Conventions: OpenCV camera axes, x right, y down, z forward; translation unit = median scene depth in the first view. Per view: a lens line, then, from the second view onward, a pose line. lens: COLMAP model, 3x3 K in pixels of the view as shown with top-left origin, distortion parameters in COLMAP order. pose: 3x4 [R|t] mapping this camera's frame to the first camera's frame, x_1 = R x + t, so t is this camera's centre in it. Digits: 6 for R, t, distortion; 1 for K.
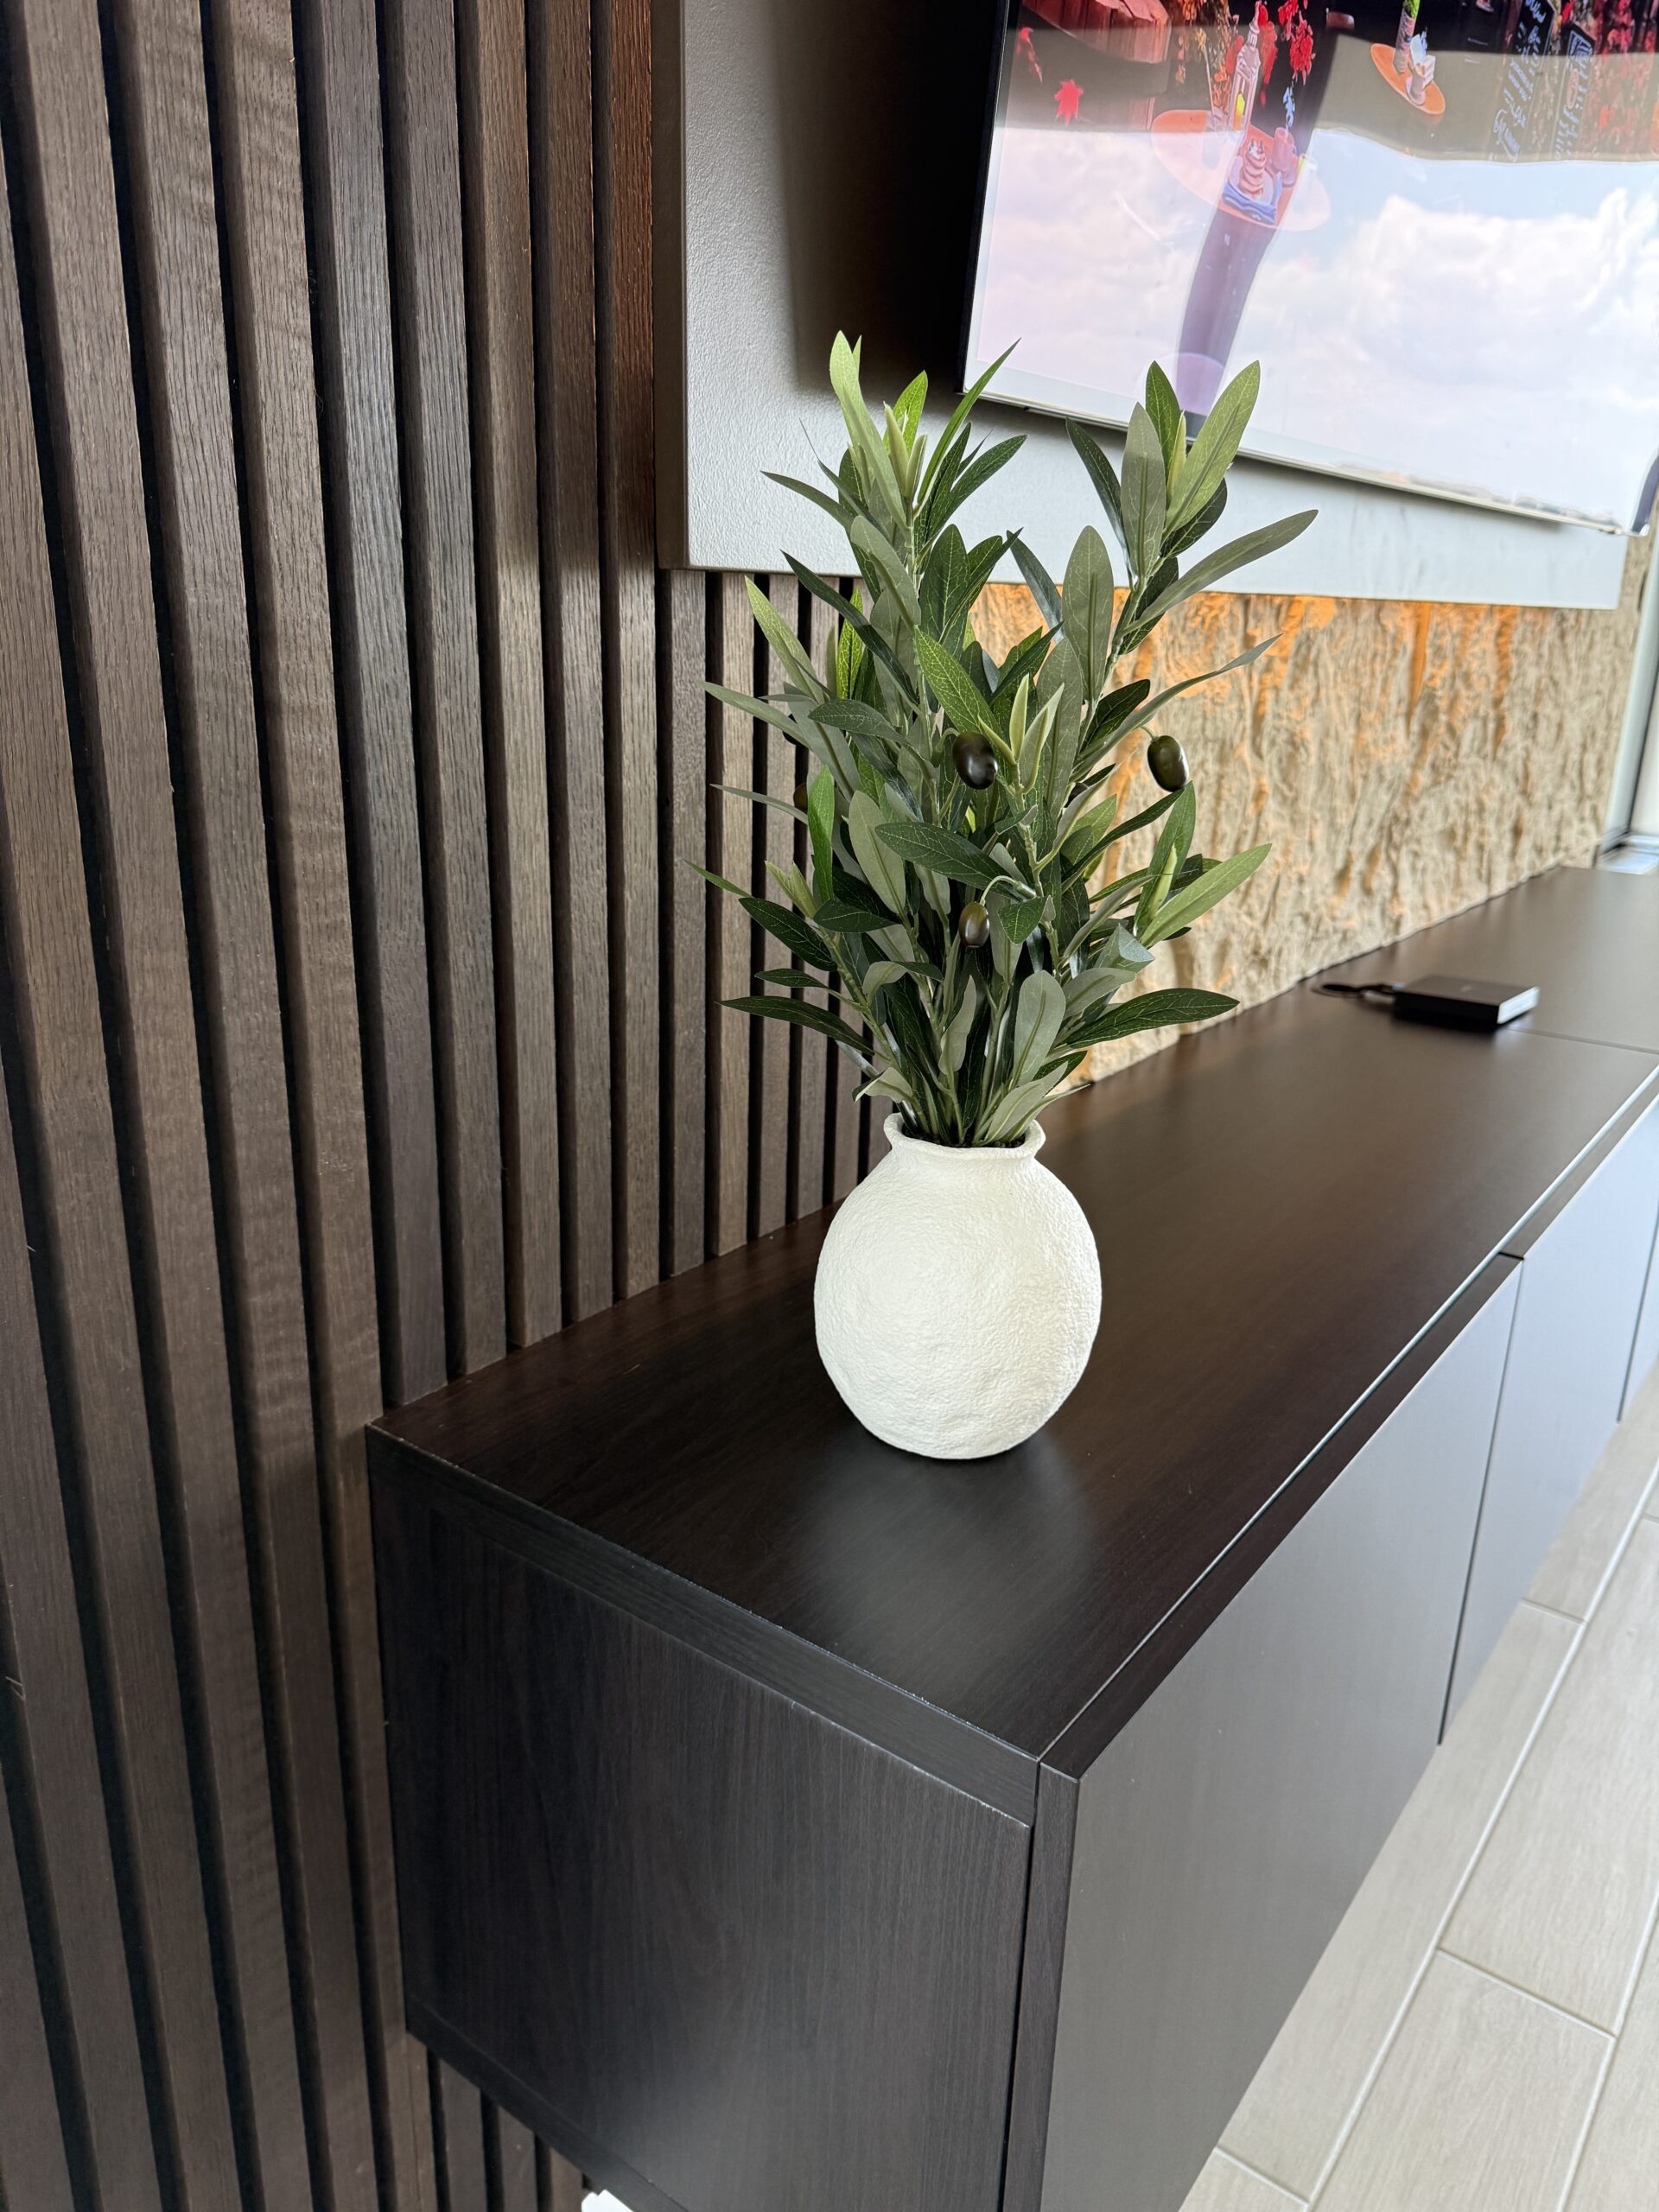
lens RADIAL K [[1570.9, 0, 834.6], [0, 1570.9, 1103.5], [0, 0, 1]] dist [0.069753, -0.117274]
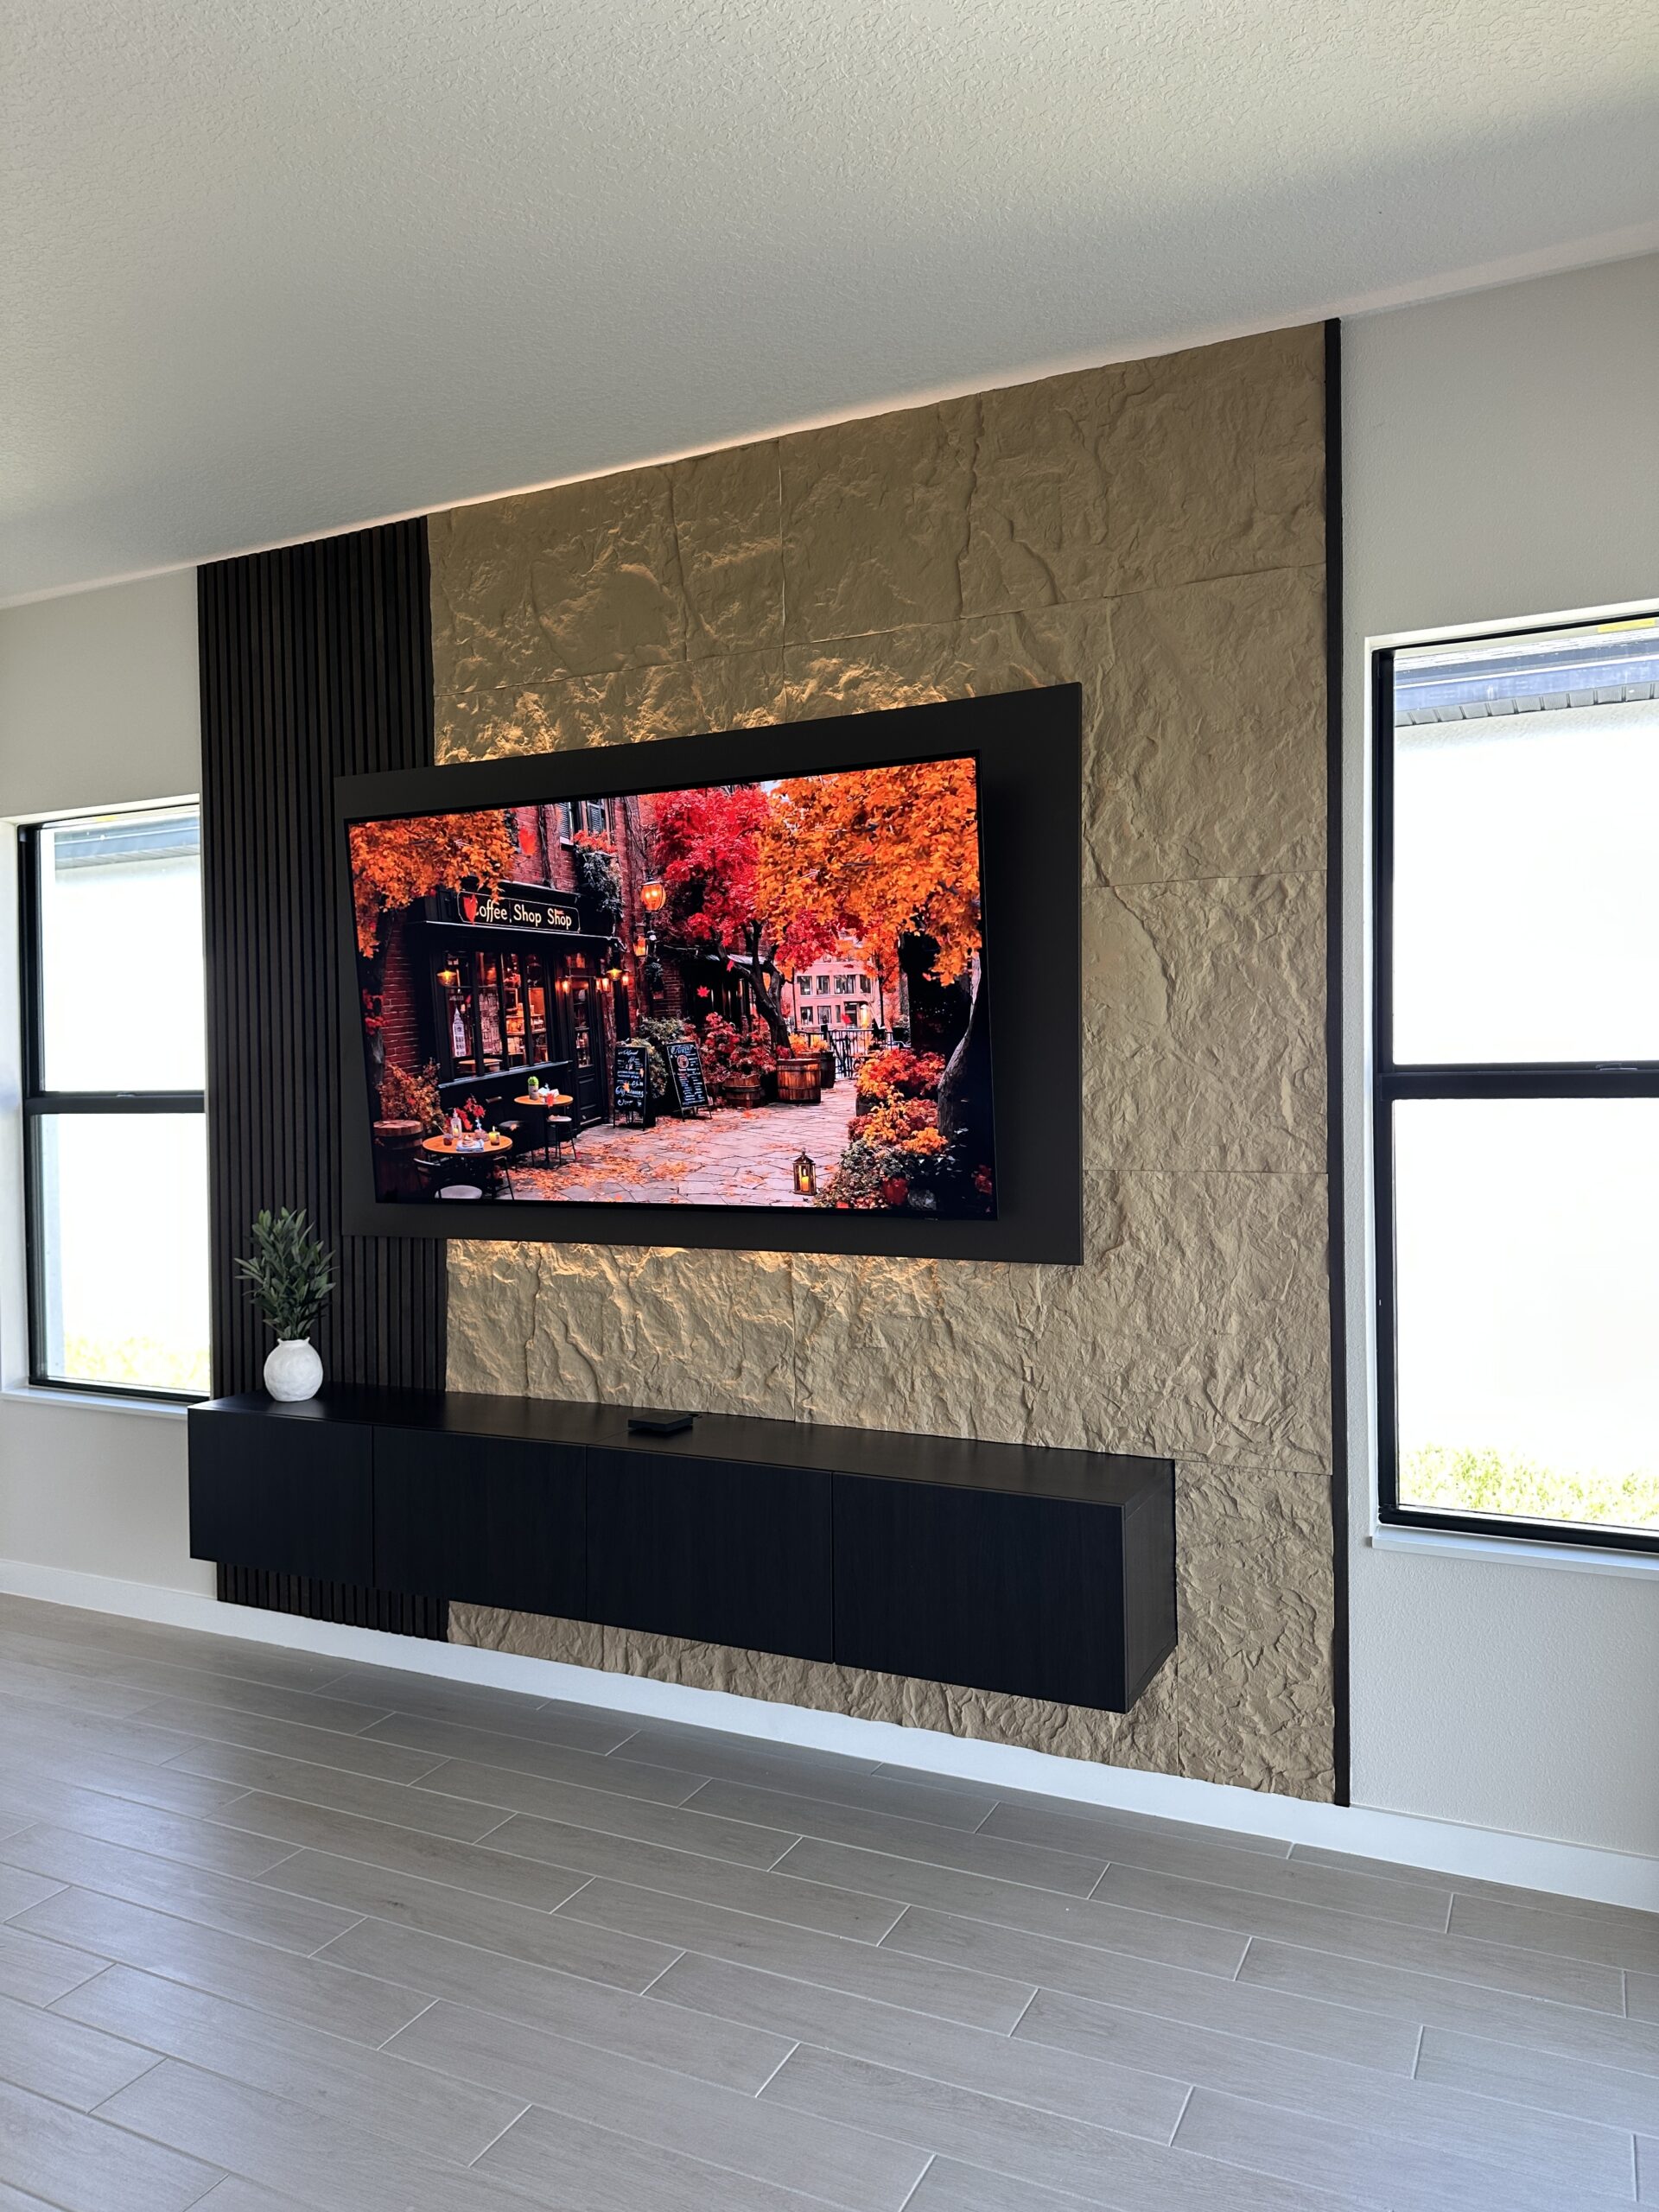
lens RADIAL K [[1553.5, 0, 829.5], [0, 1553.5, 1106.0], [0, 0, 1]] dist [0.169754, -0.353101]
pose [[0.182987, -0.015004, -0.983001, 4.636467], [-0.285753, 0.955903, -0.067784, -0.727651], [0.940670, 0.293299, 0.170631, 1.262051]]
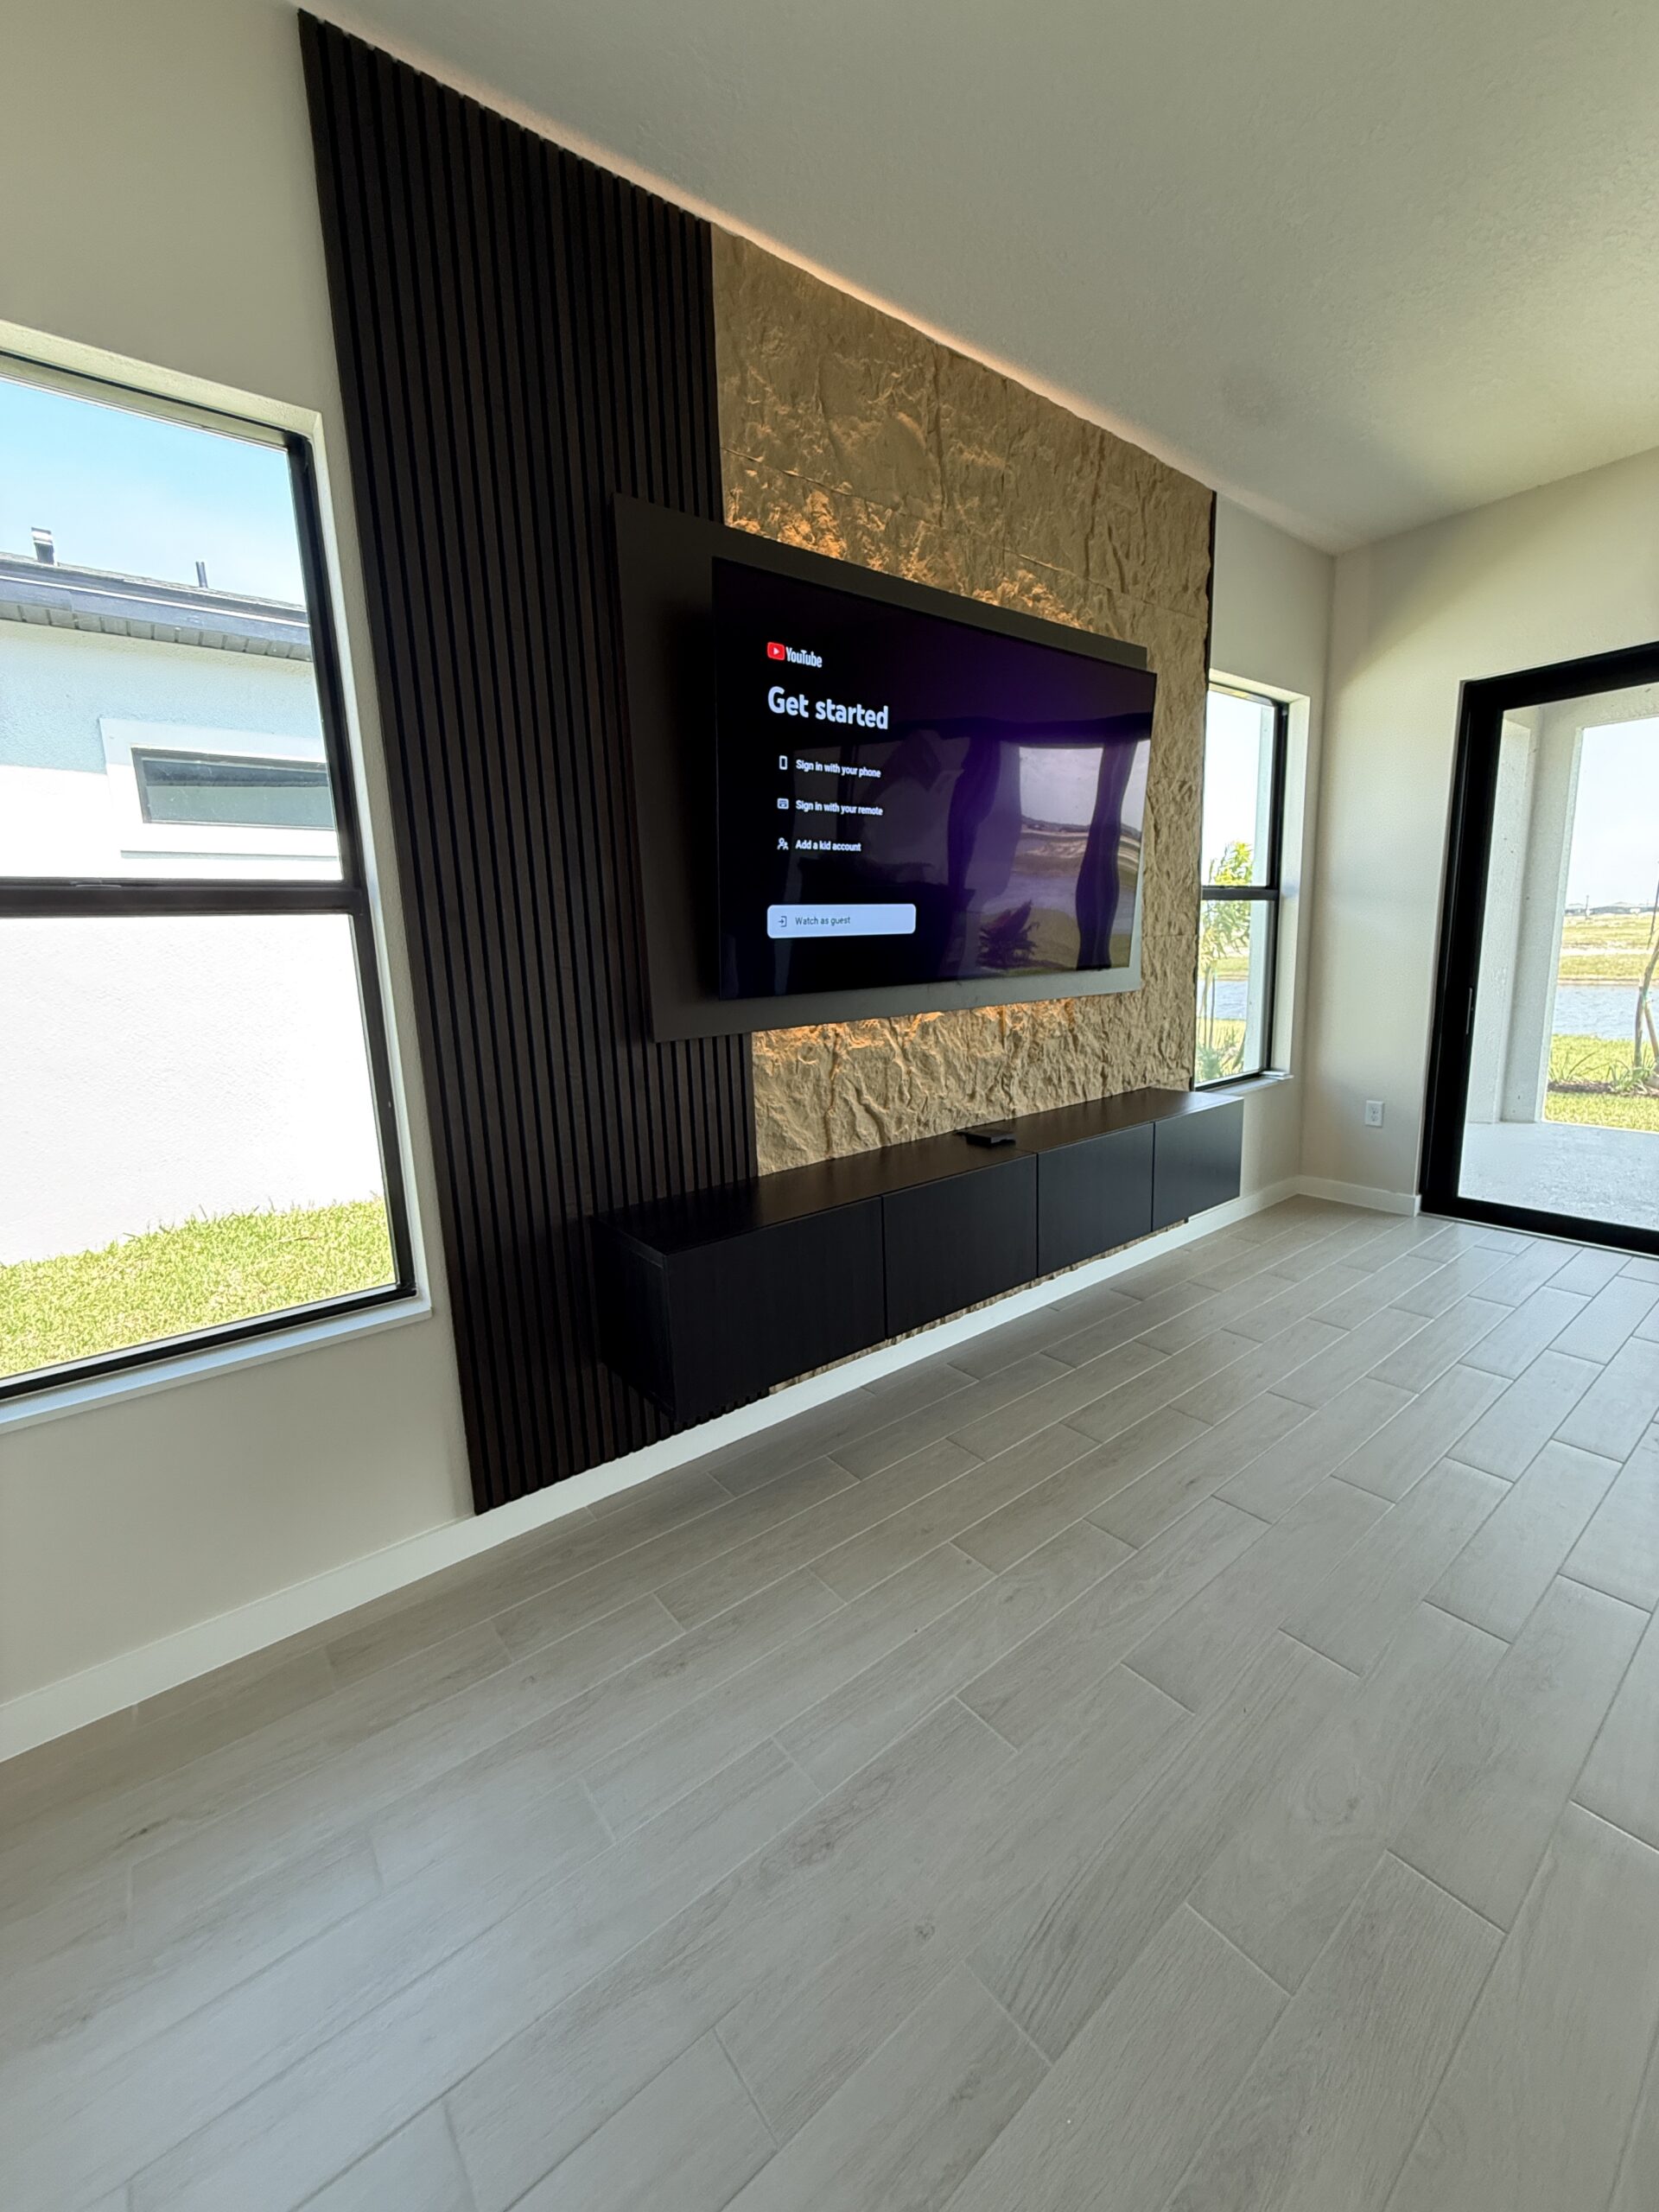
lens RADIAL K [[871.9, 0, 825.8], [0, 871.9, 1100.0], [0, 0, 1]] dist [-0.000920, 0.000268]
pose [[0.960329, -0.018152, -0.278278, 0.986705], [-0.019404, 0.991111, -0.131615, 0.160475], [0.278194, 0.131793, 0.951440, -1.203435]]
